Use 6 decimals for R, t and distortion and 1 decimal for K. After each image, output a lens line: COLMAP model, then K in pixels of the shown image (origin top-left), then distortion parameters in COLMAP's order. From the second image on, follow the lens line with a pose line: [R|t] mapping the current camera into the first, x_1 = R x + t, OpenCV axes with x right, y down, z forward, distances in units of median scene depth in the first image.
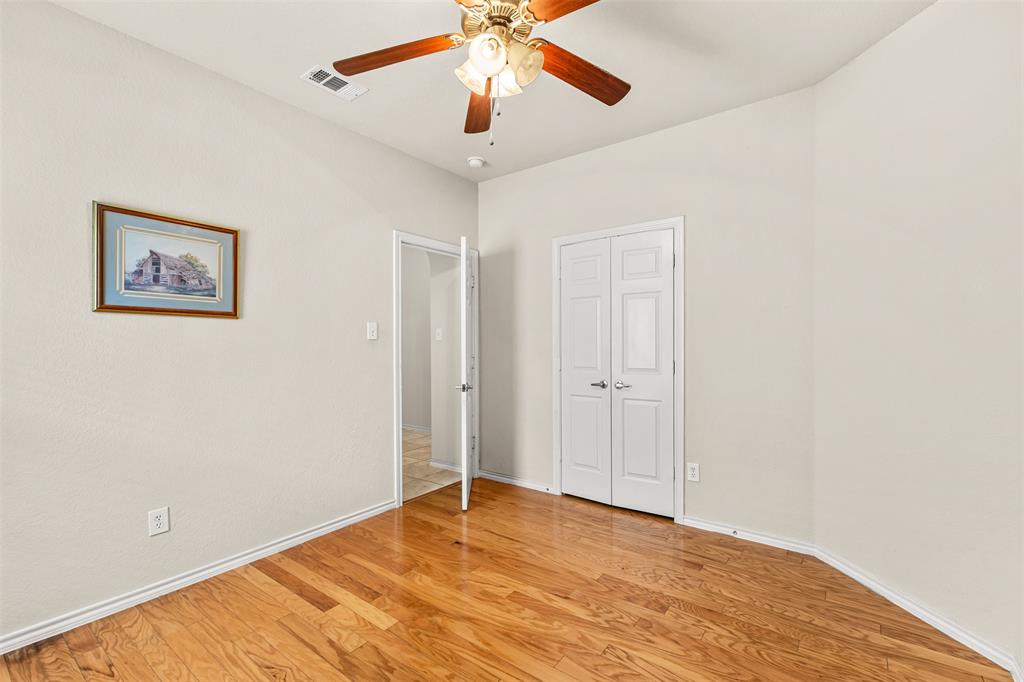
lens RADIAL K [[440.2, 0, 512.0], [0, 440.2, 341.0], [0, 0, 1]] dist [0.004632, 0.000364]
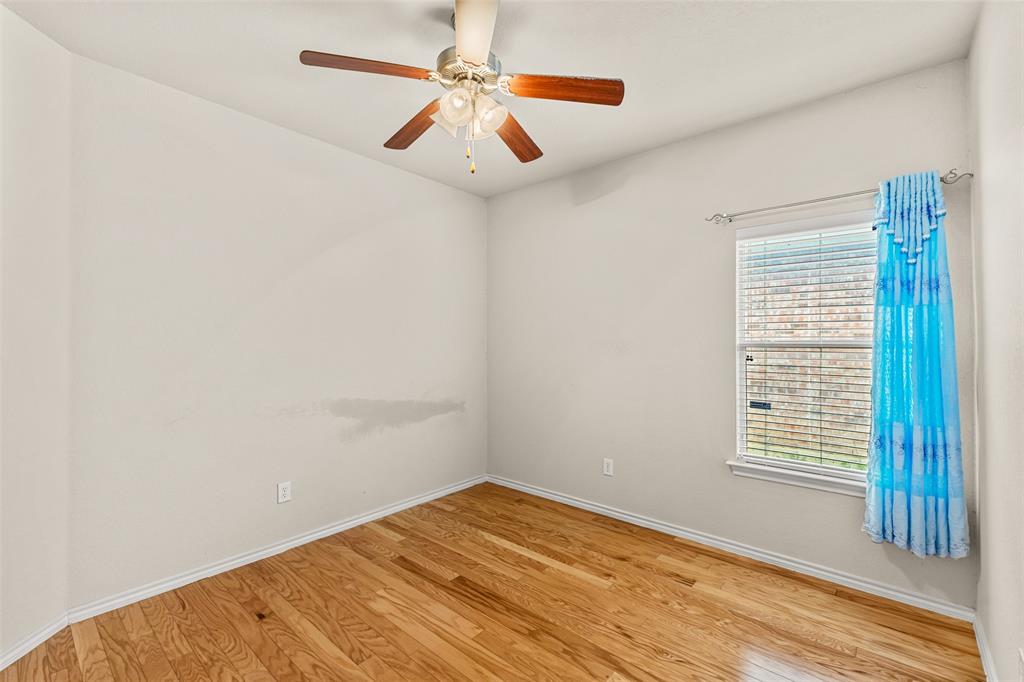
lens RADIAL K [[440.2, 0, 512.0], [0, 440.2, 341.0], [0, 0, 1]] dist [0.004632, 0.000364]
pose [[-0.997741, 0.004889, 0.067006, -0.204846], [0.004519, 0.999974, -0.005665, -0.042419], [-0.067032, -0.005350, -0.997736, 2.029442]]
